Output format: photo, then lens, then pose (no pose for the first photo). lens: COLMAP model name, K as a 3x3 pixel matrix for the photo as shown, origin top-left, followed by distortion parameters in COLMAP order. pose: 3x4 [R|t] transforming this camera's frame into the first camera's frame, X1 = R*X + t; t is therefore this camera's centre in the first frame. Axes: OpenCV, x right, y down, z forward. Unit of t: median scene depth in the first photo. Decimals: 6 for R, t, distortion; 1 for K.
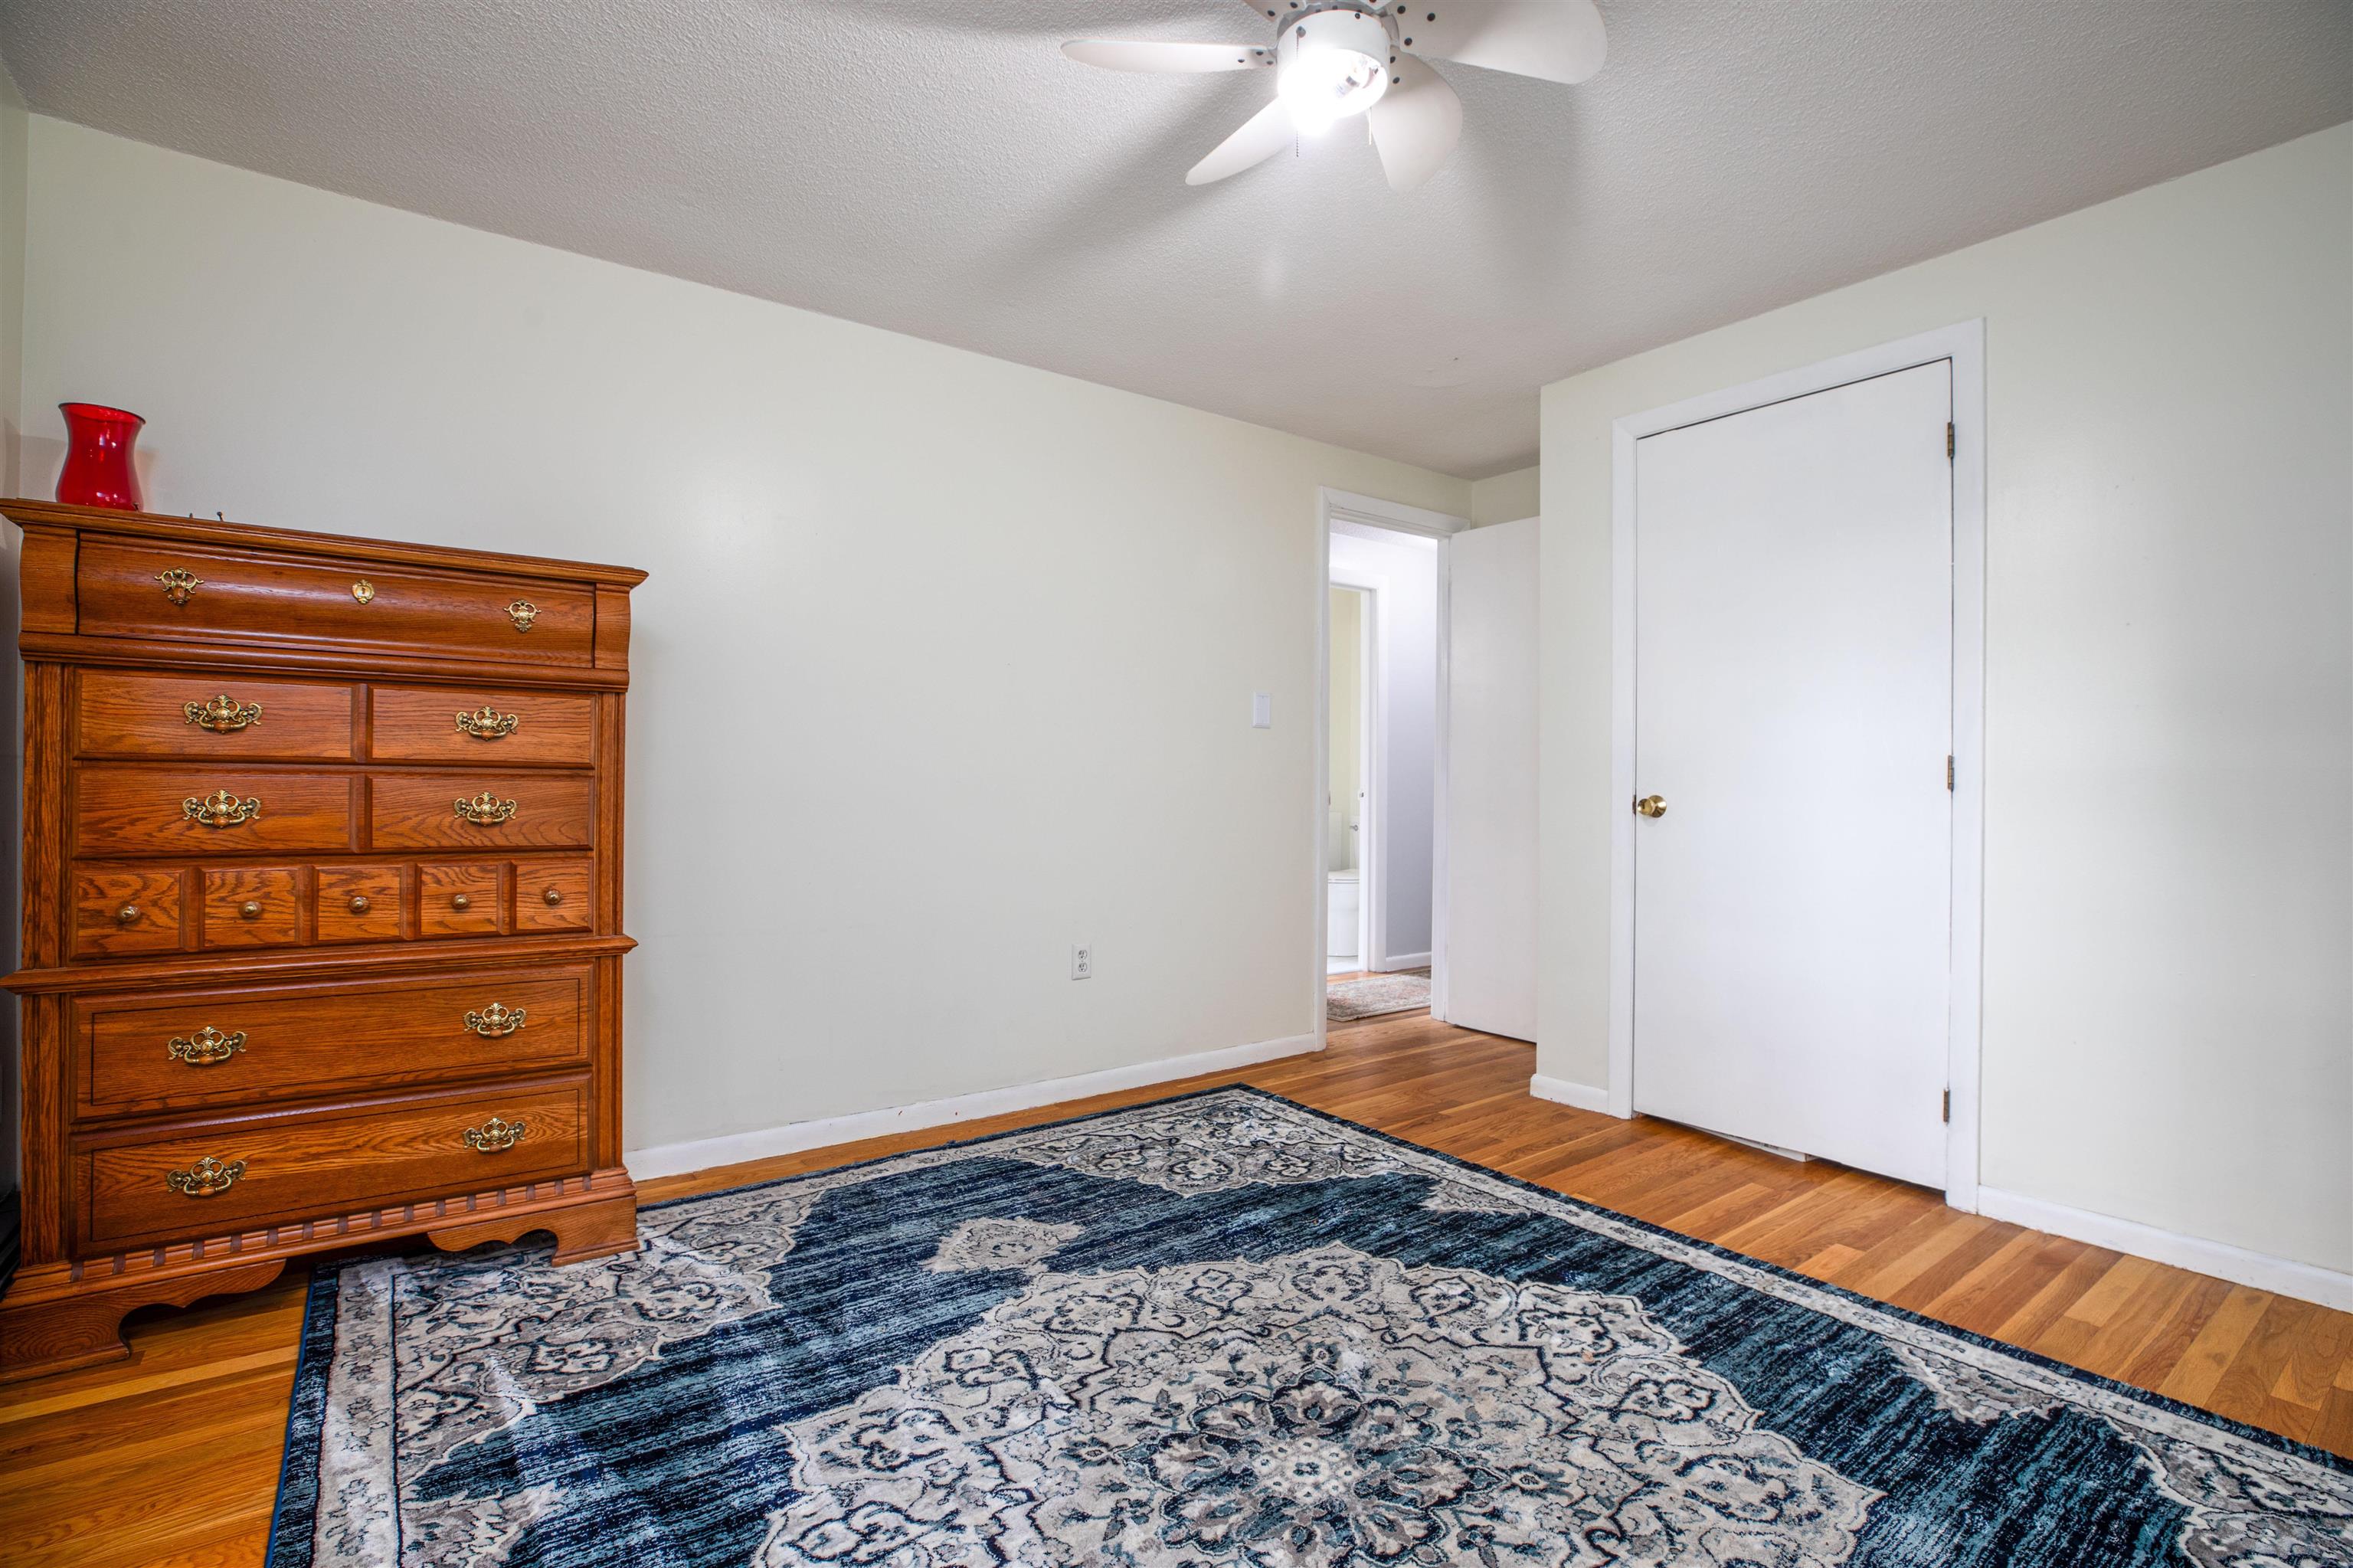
lens RADIAL K [[1114.2, 0, 1179.2], [0, 1114.2, 782.4], [0, 0, 1]] dist [0.002905, -0.001797]
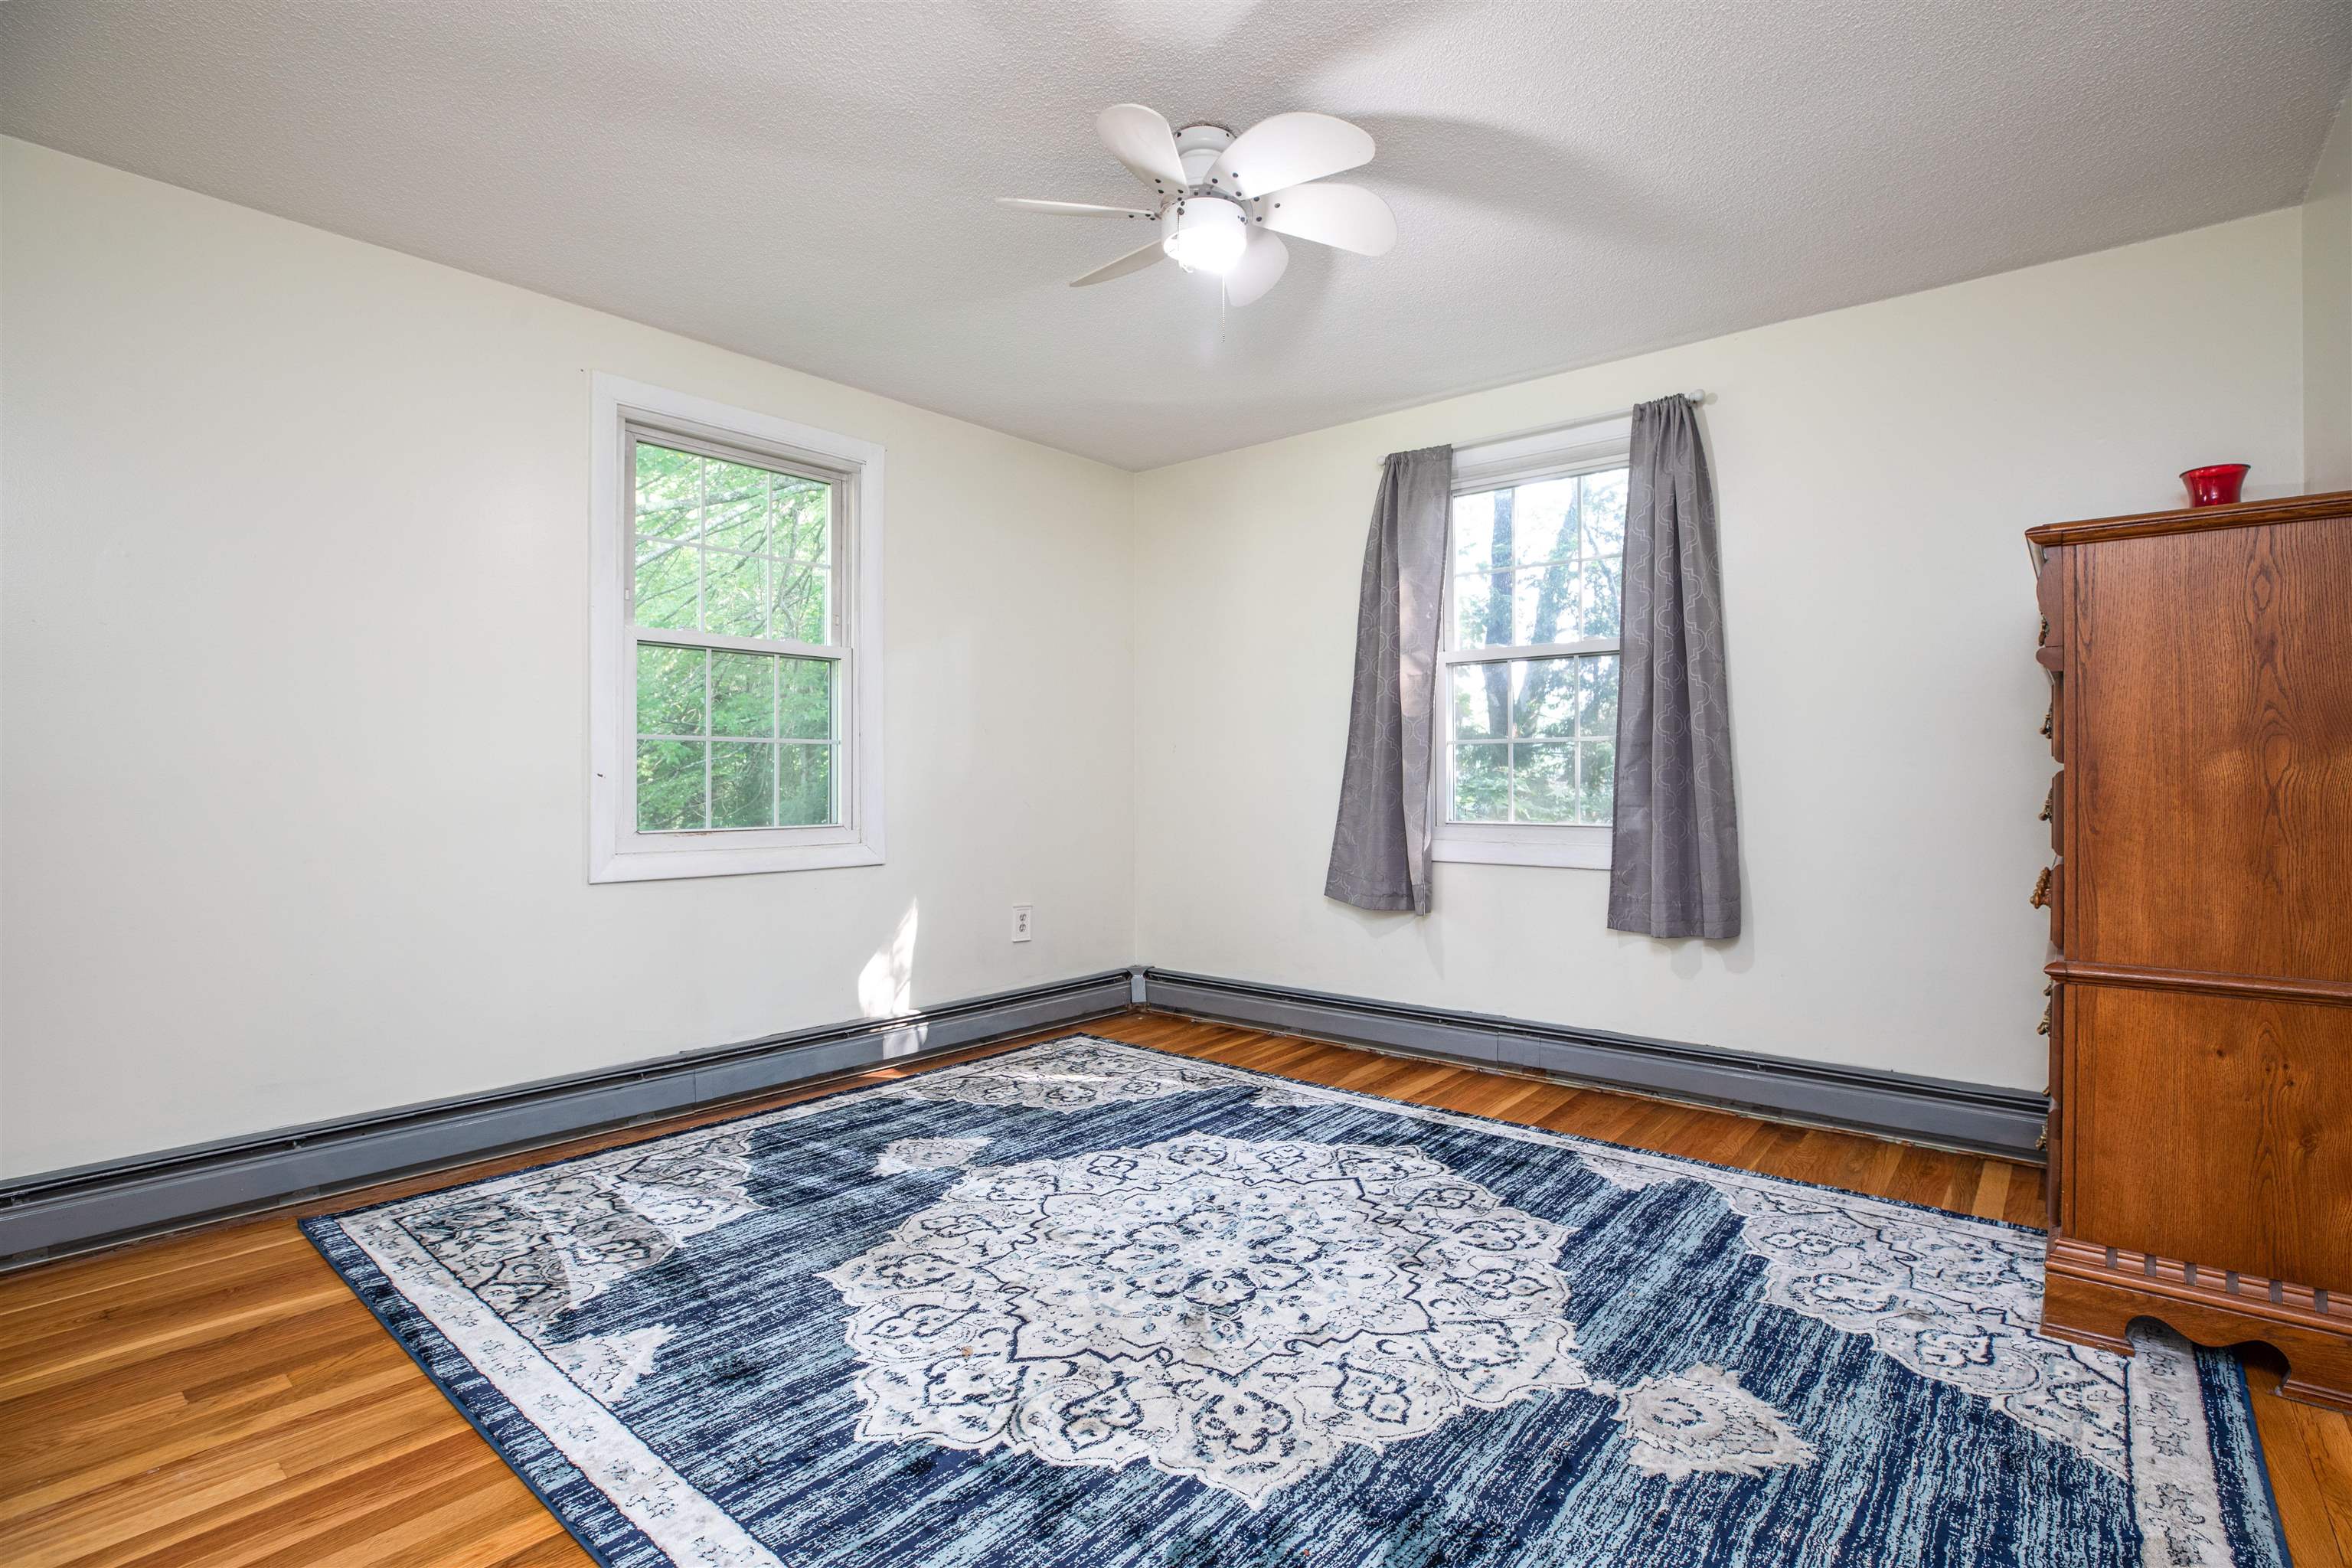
lens RADIAL K [[1113.7, 0, 1174.7], [0, 1113.7, 780.8], [0, 0, 1]] dist [0.002905, -0.001797]
pose [[-0.973517, -0.006516, -0.228521, 0.400855], [-0.006946, 0.999975, 0.001078, 0.005098], [0.228508, 0.002637, -0.973538, 1.929779]]
